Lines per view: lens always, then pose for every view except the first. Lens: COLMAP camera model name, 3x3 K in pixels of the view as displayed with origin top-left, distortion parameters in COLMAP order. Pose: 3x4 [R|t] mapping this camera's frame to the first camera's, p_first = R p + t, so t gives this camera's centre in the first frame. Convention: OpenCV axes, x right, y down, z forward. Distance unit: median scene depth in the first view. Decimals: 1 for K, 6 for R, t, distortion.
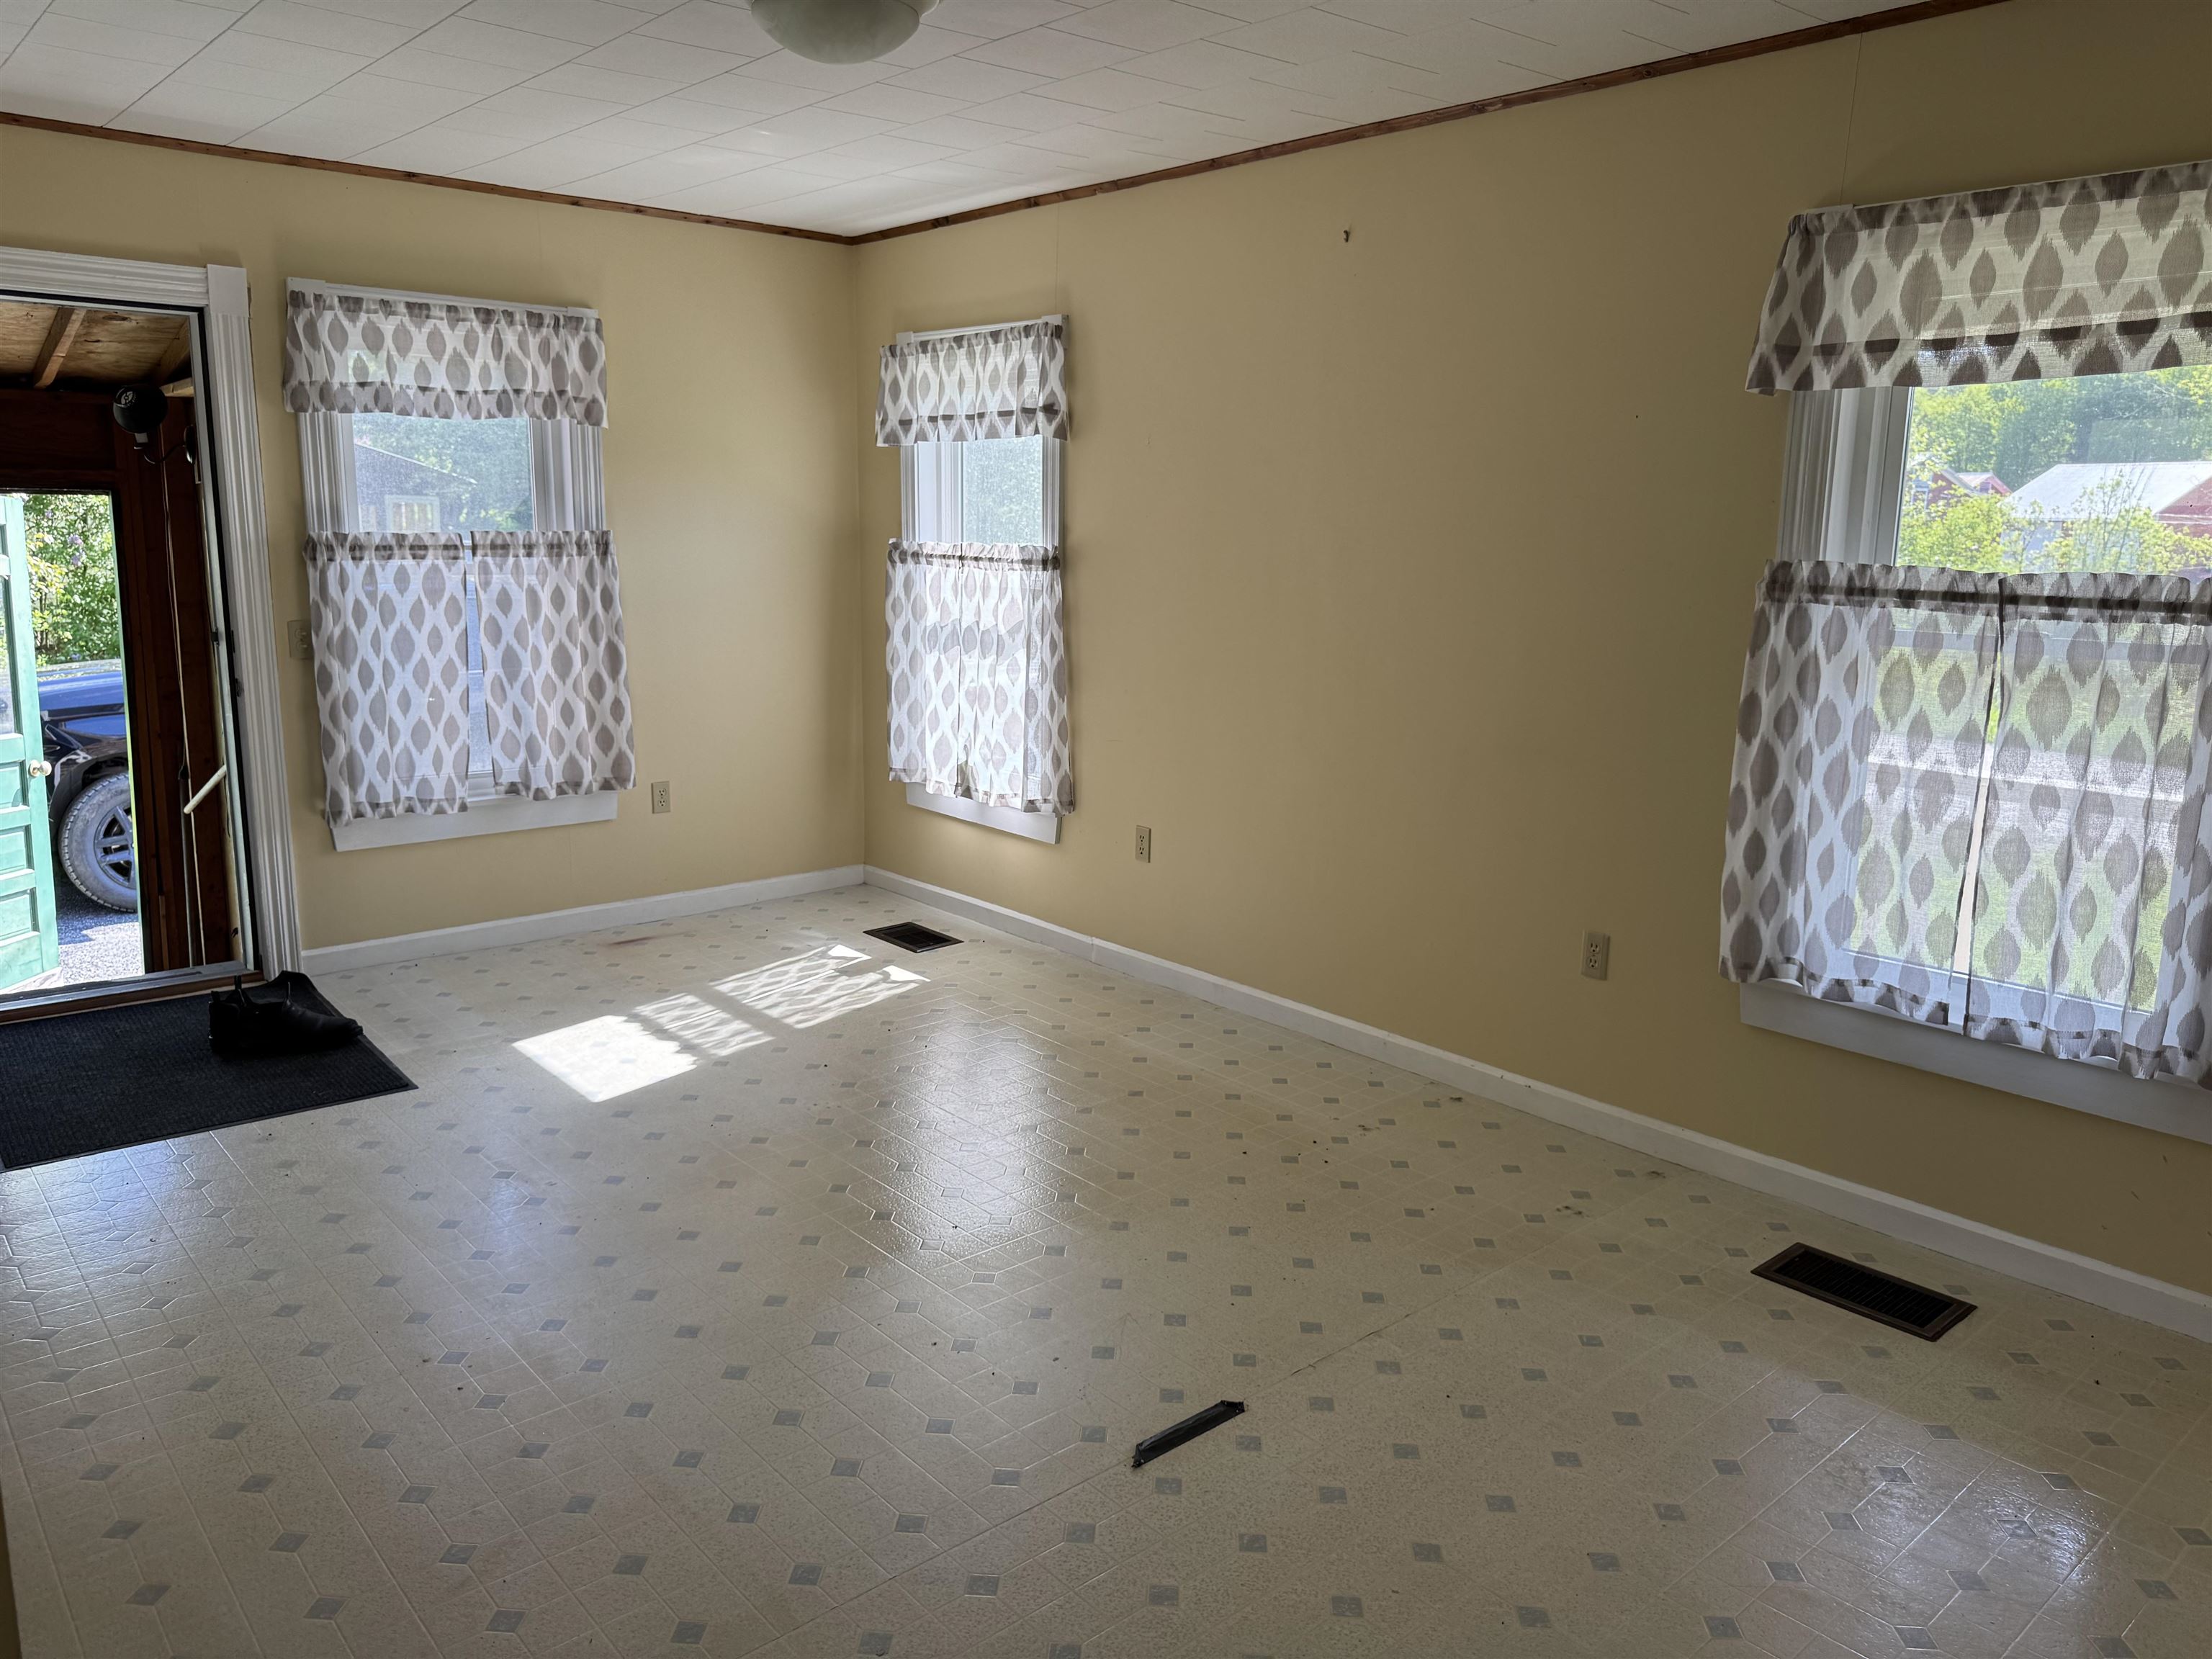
lens RADIAL K [[1583.0, 0, 1102.0], [0, 1583.0, 785.4], [0, 0, 1]] dist [0.096518, -0.091935]
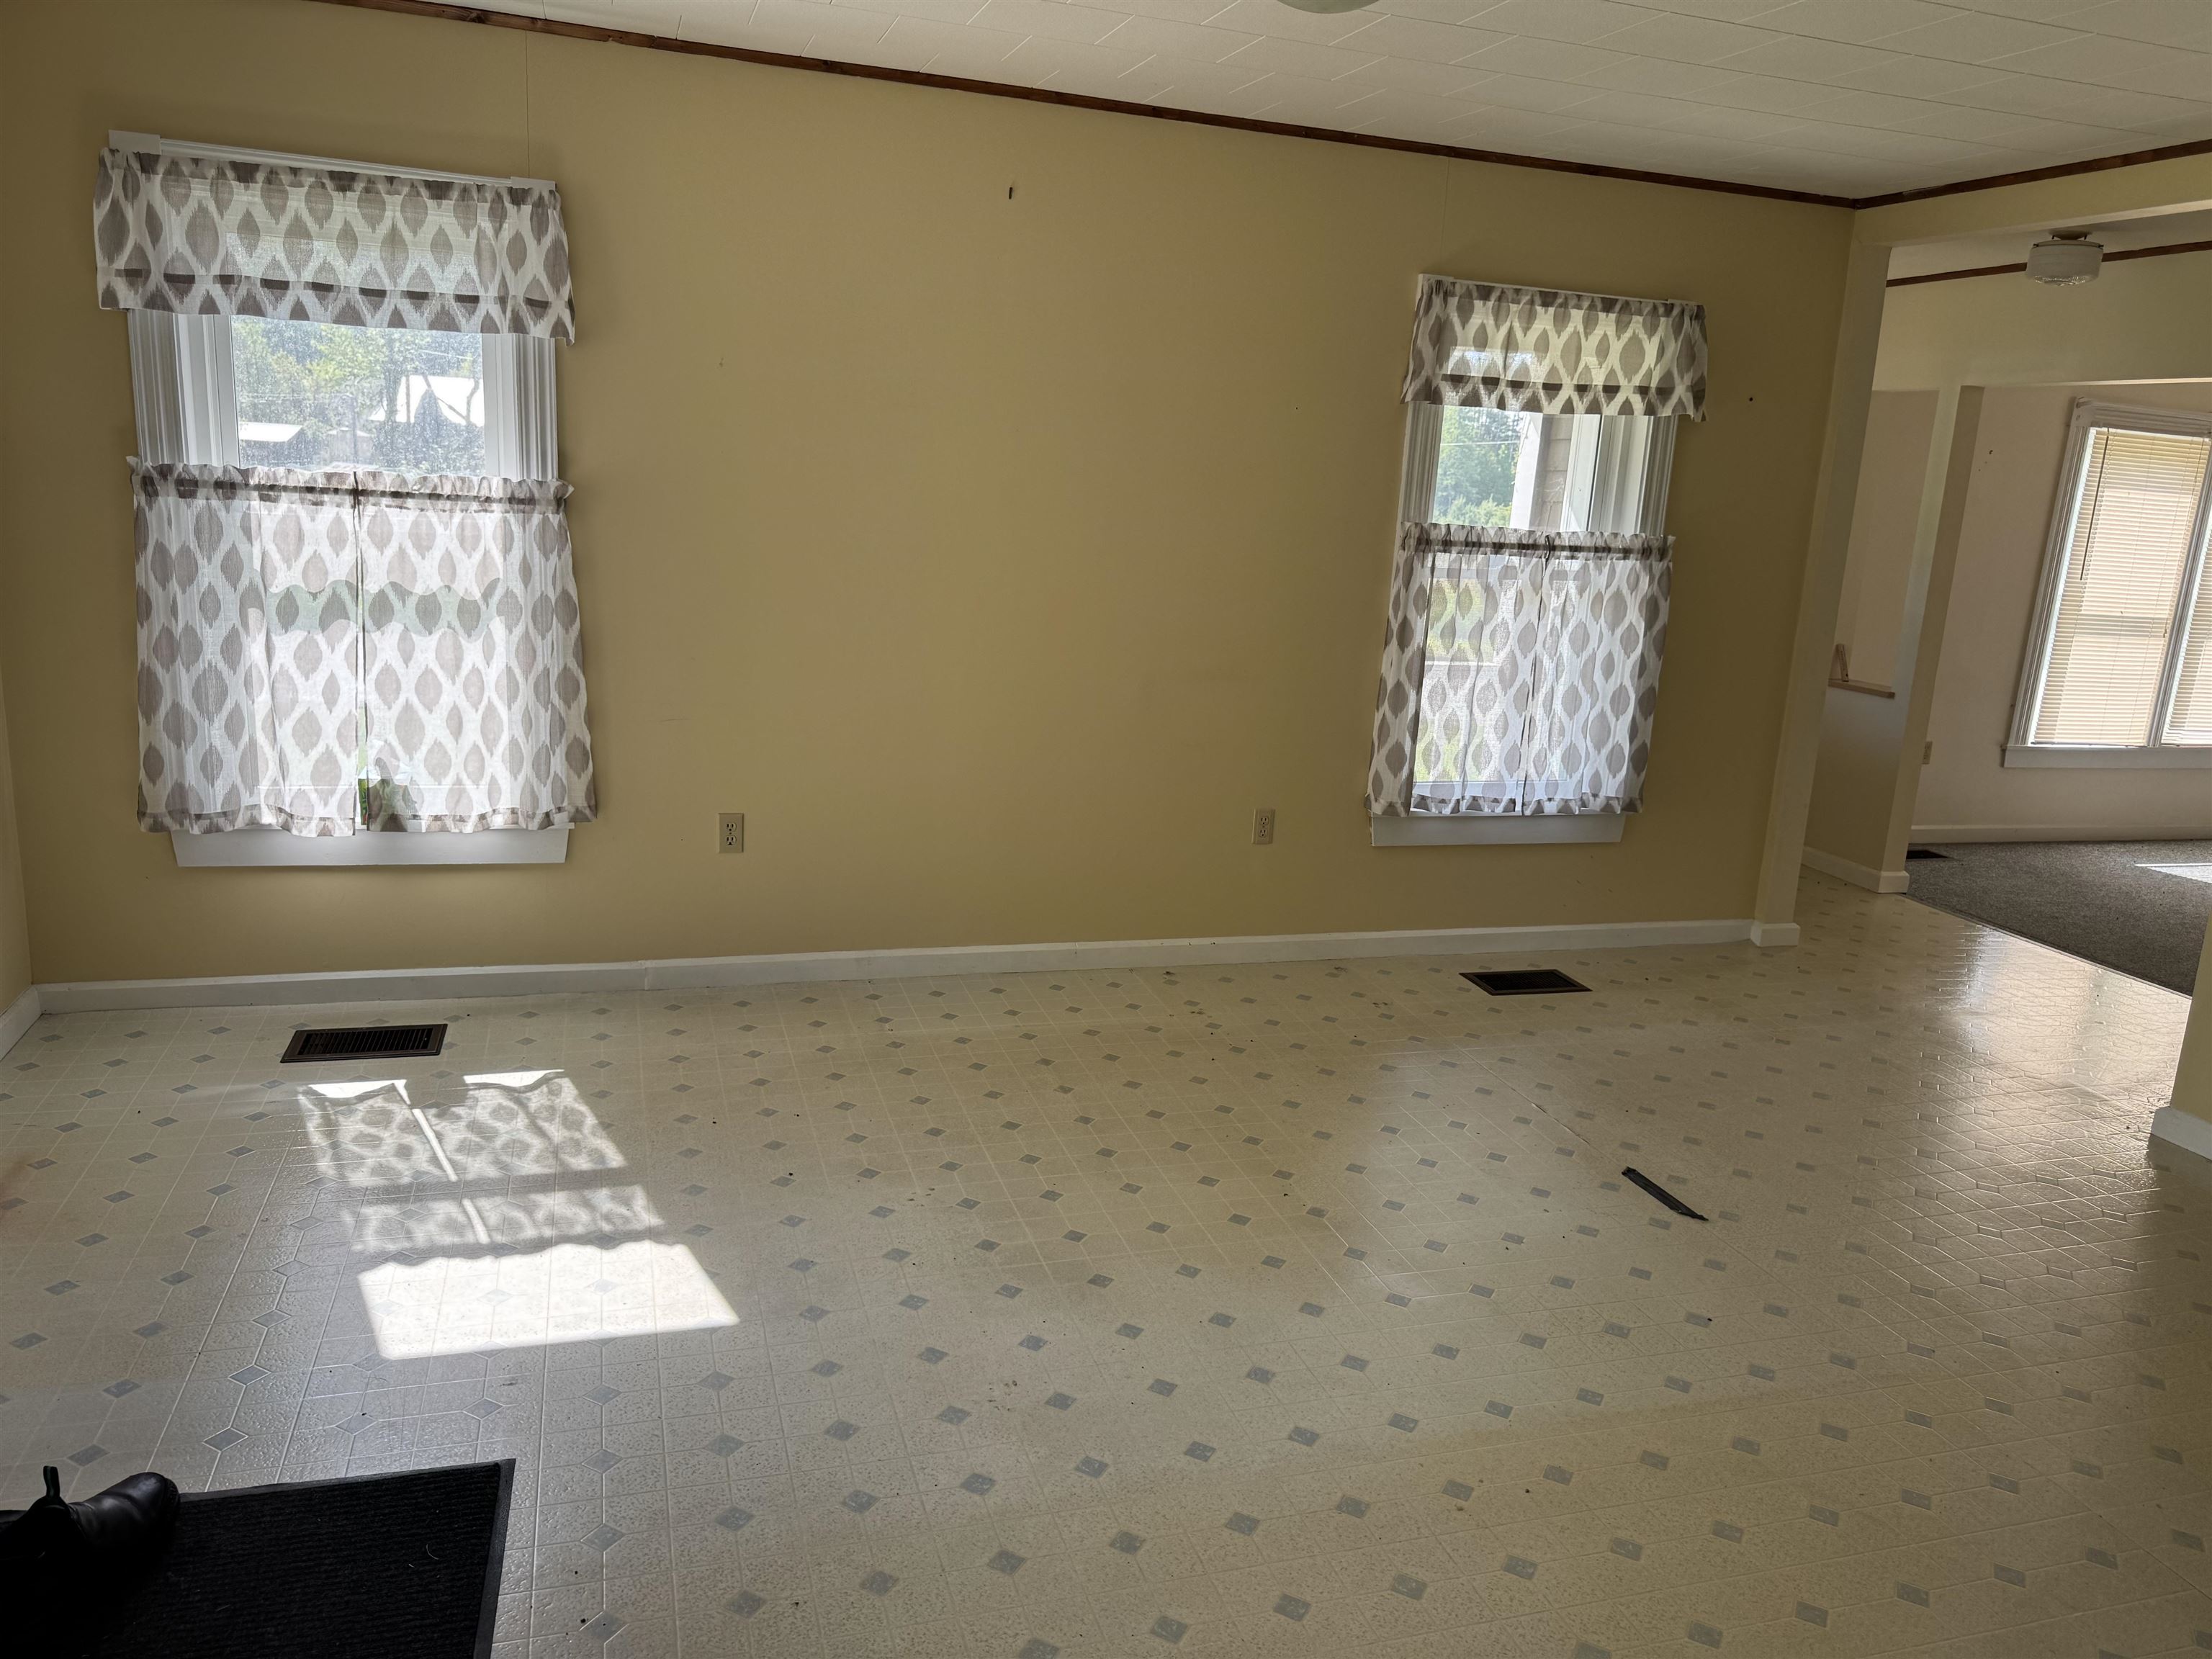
lens RADIAL K [[1590.1, 0, 1103.5], [0, 1590.1, 801.3], [0, 0, 1]] dist [0.160089, -0.306564]
pose [[0.383751, -0.179773, 0.905768, -0.772651], [0.099961, 0.983190, 0.152788, -0.105659], [-0.918010, 0.031909, 0.395271, 0.521362]]
